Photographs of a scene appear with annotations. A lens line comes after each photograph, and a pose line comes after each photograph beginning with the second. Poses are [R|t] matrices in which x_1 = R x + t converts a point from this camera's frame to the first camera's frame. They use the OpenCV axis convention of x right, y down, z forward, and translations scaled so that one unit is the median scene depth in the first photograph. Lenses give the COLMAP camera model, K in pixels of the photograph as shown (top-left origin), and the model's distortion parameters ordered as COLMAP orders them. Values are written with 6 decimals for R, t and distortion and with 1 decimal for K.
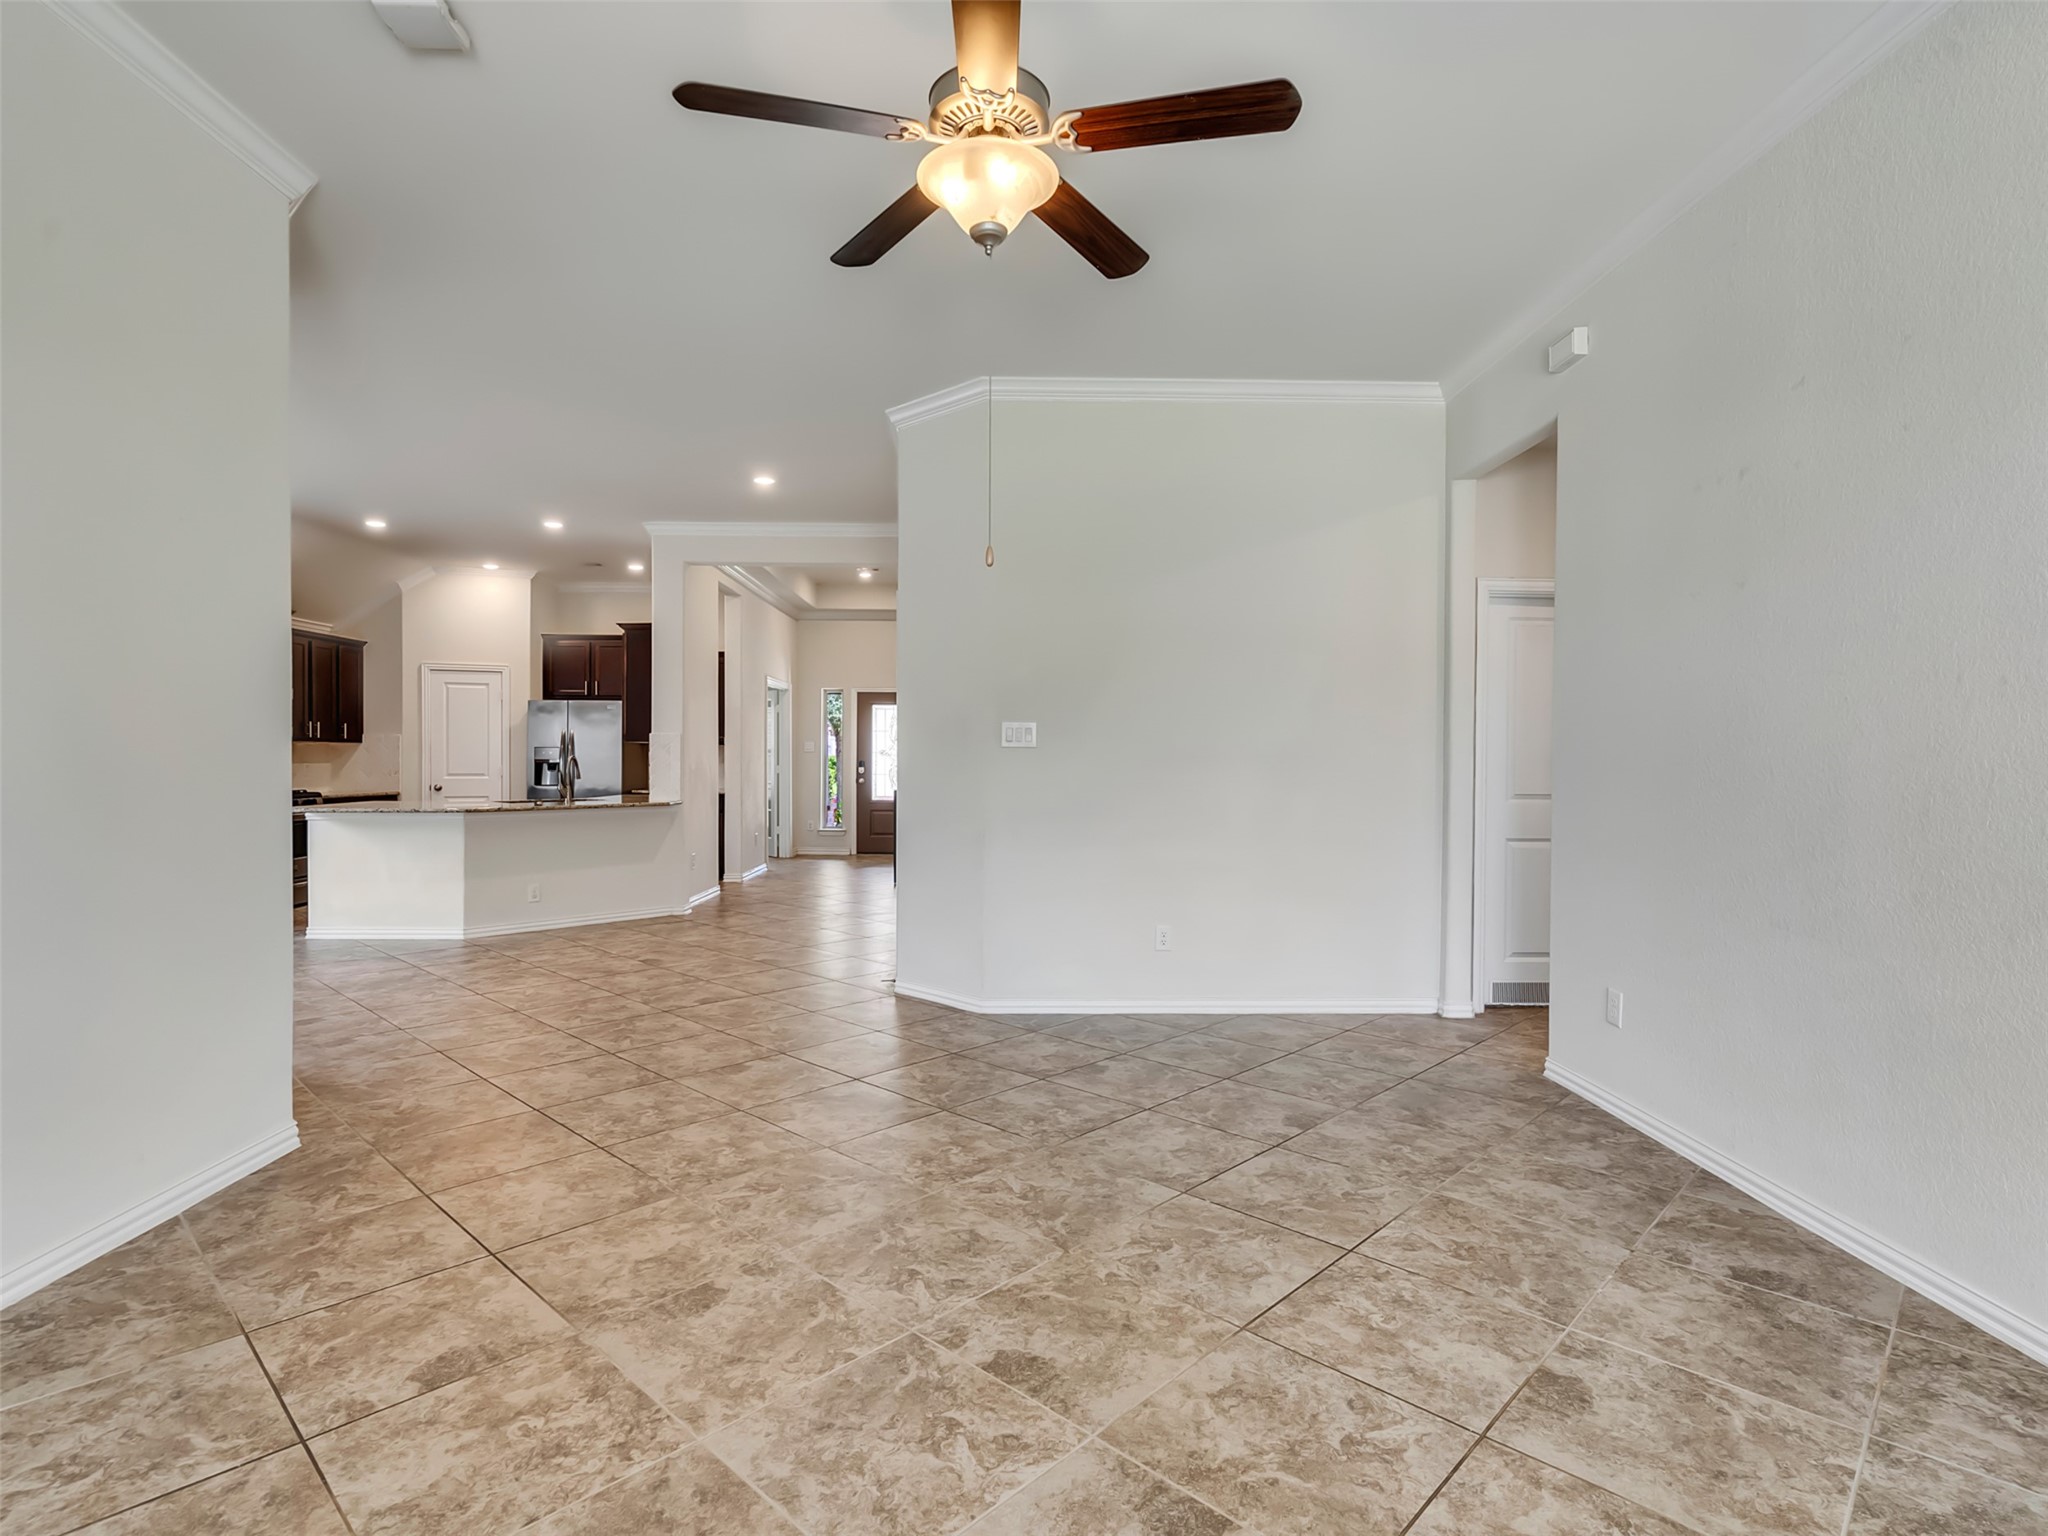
lens RADIAL K [[1049.0, 0, 1009.1], [0, 1049.0, 763.9], [0, 0, 1]] dist [-0.005598, 0.003897]
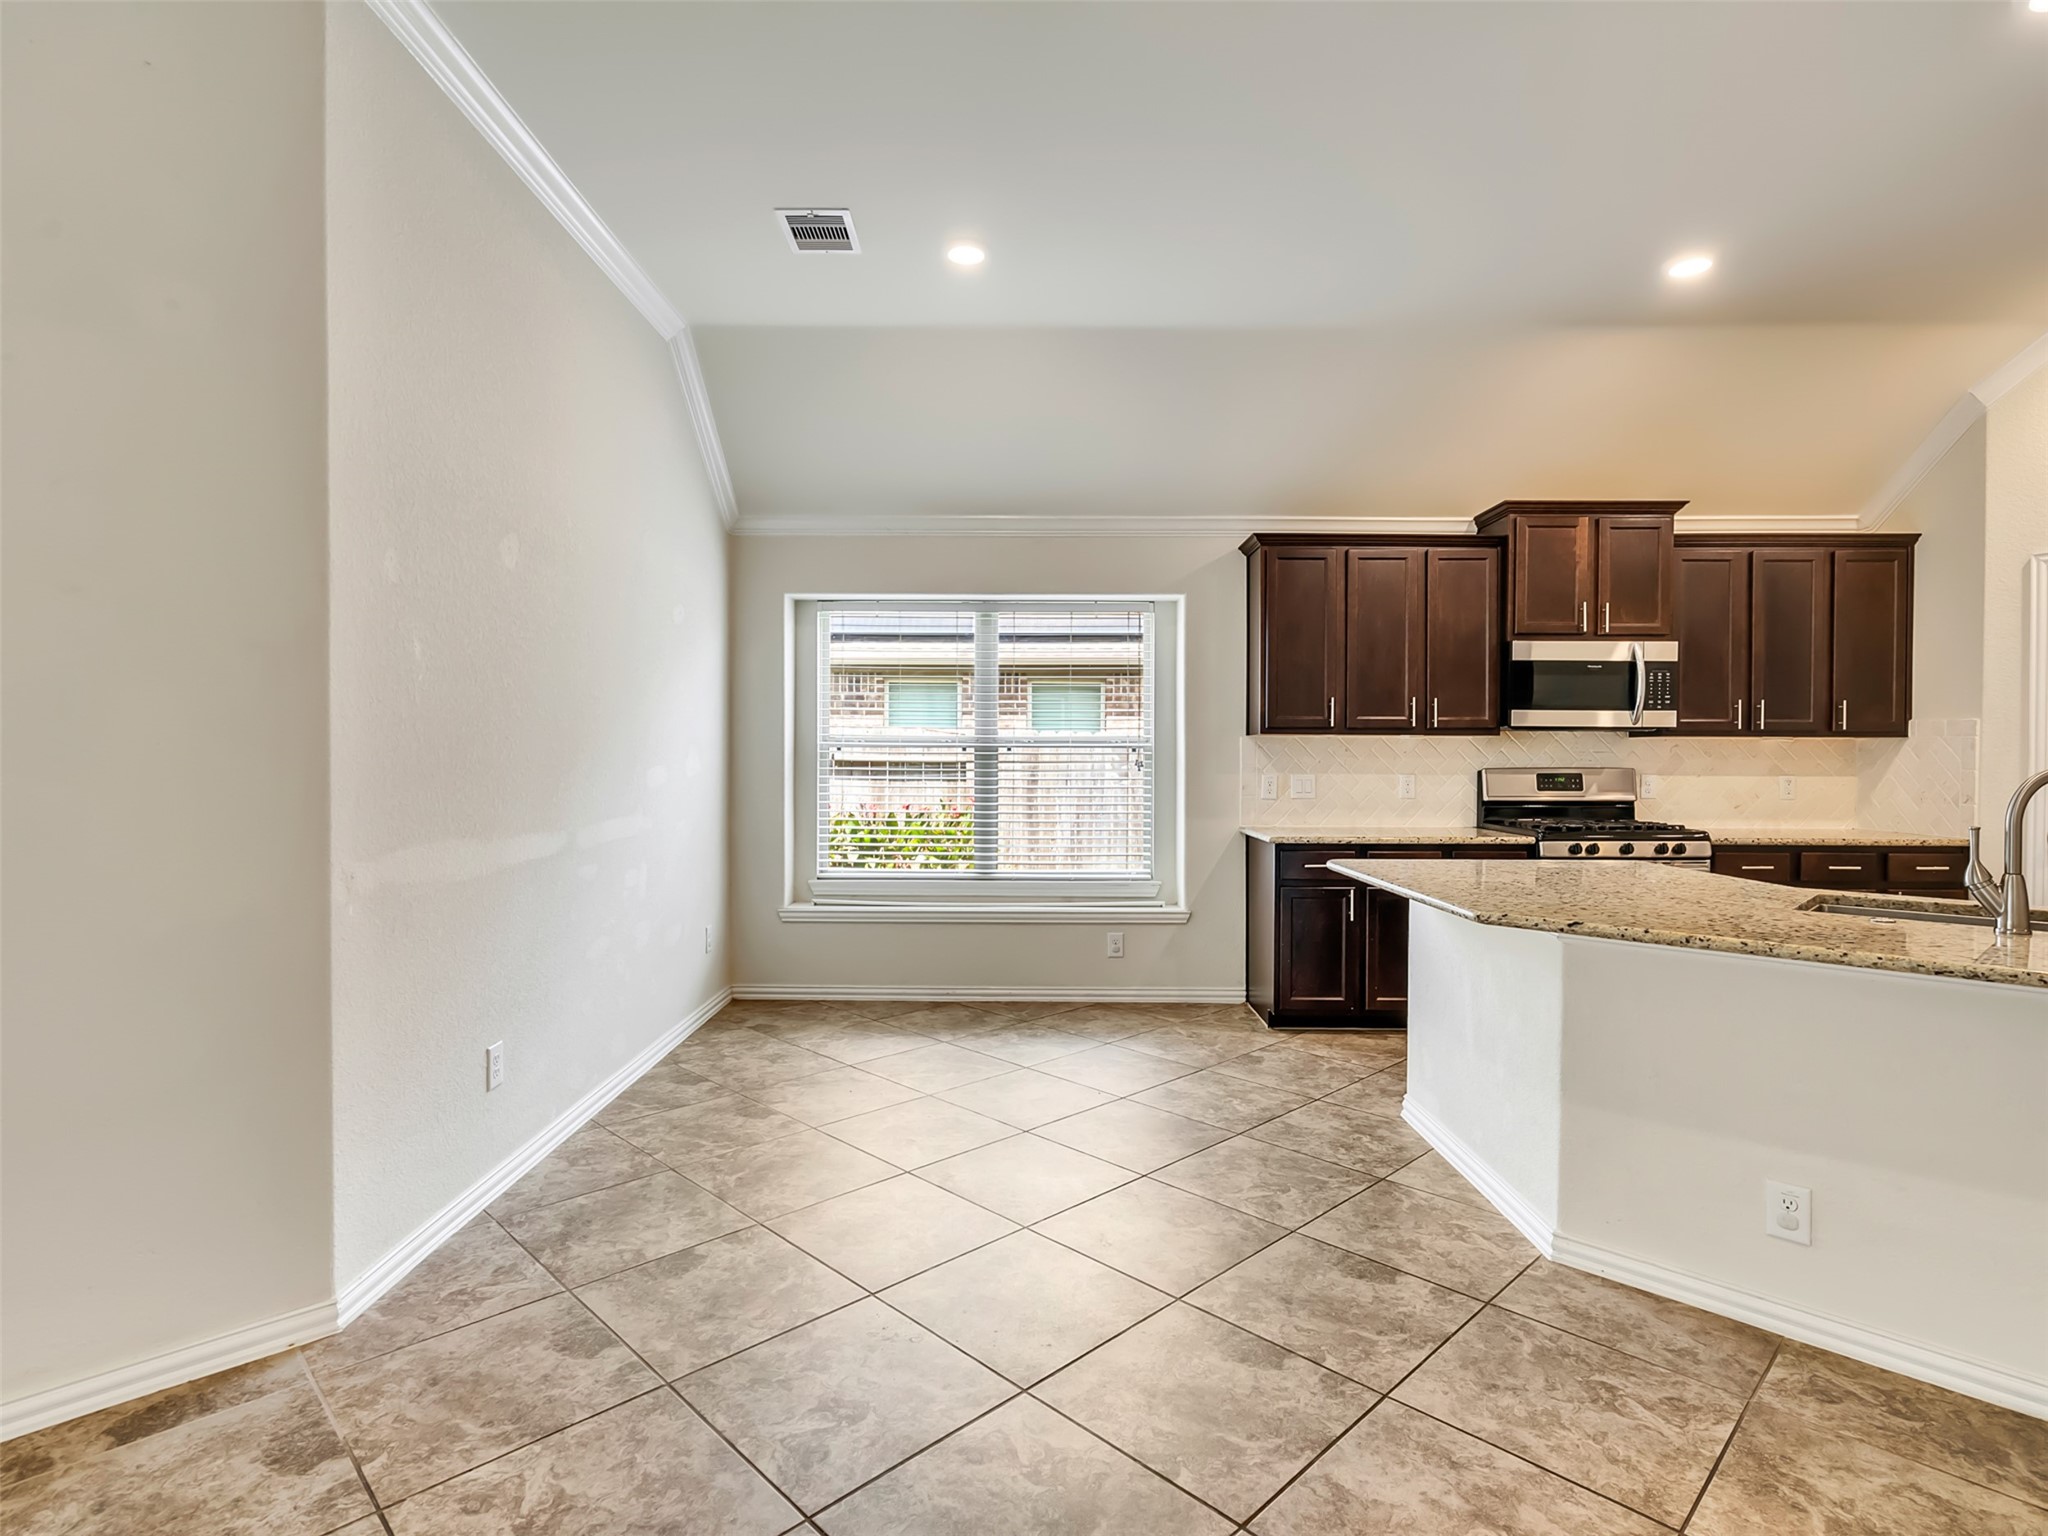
lens RADIAL K [[1049.0, 0, 1015.2], [0, 1049.0, 766.5], [0, 0, 1]] dist [-0.005598, 0.003897]
pose [[-0.022469, 0.008724, -0.999709, -0.344120], [-0.010652, 0.999903, 0.008965, -0.020026], [0.999691, 0.010850, -0.022374, 1.897036]]
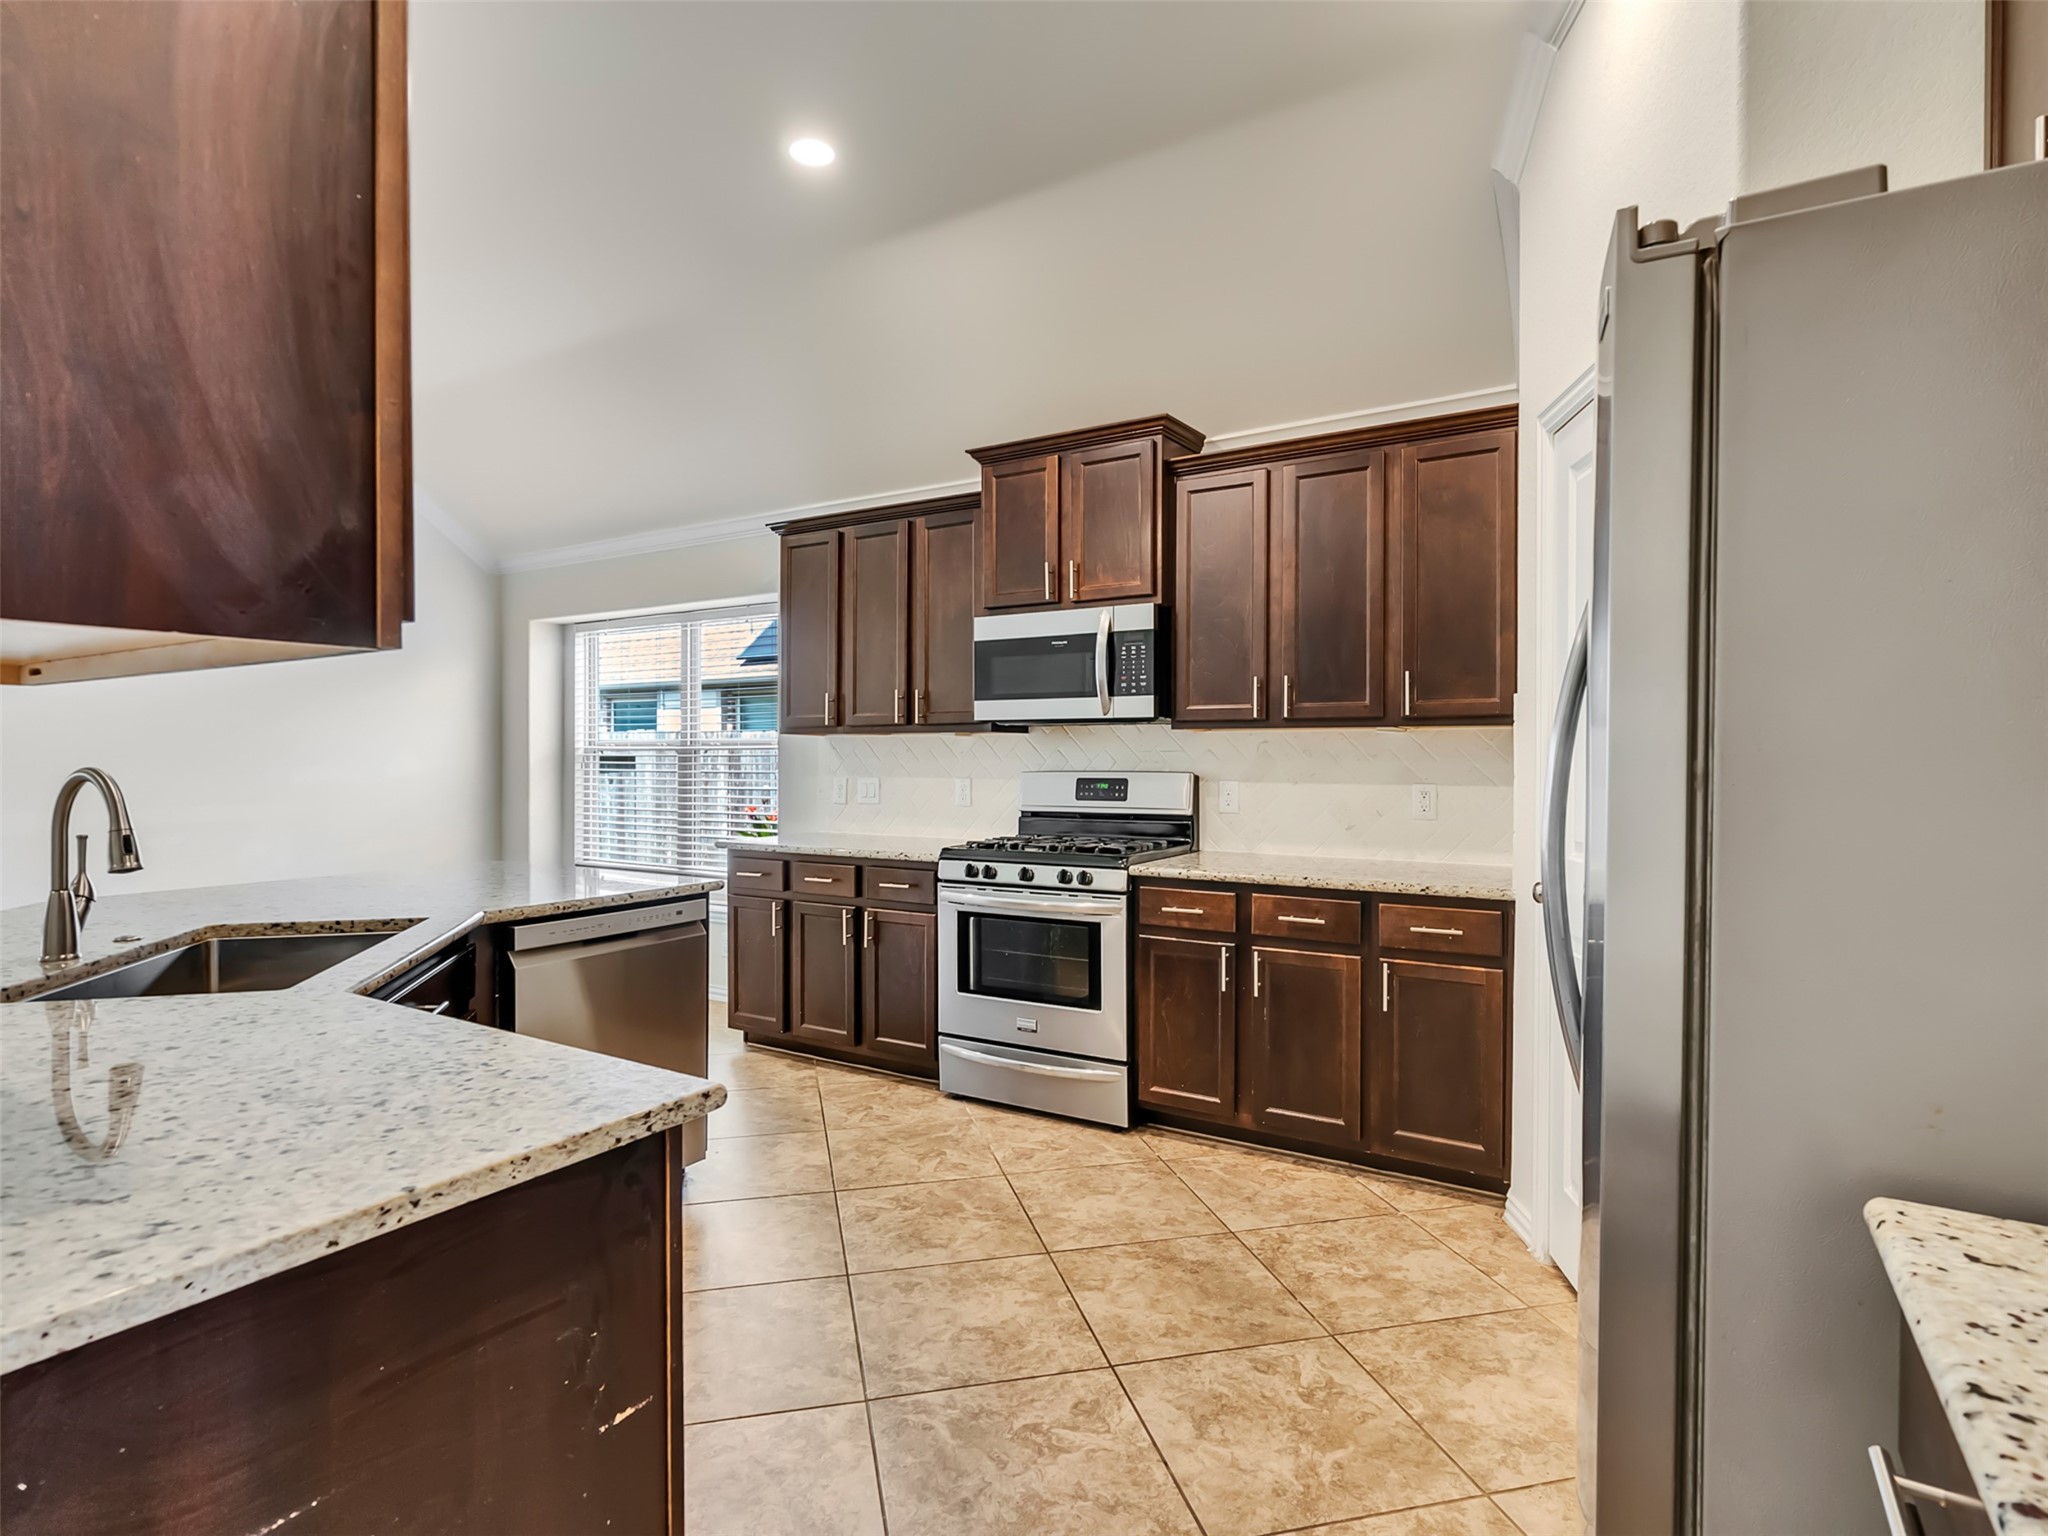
lens RADIAL K [[1049.0, 0, 1010.2], [0, 1049.0, 763.7], [0, 0, 1]] dist [-0.005598, 0.003897]
pose [[-0.538592, 0.005481, -0.842549, -0.864375], [-0.006195, 0.999926, 0.010465, -0.034996], [0.842544, 0.010856, -0.538518, 3.377097]]
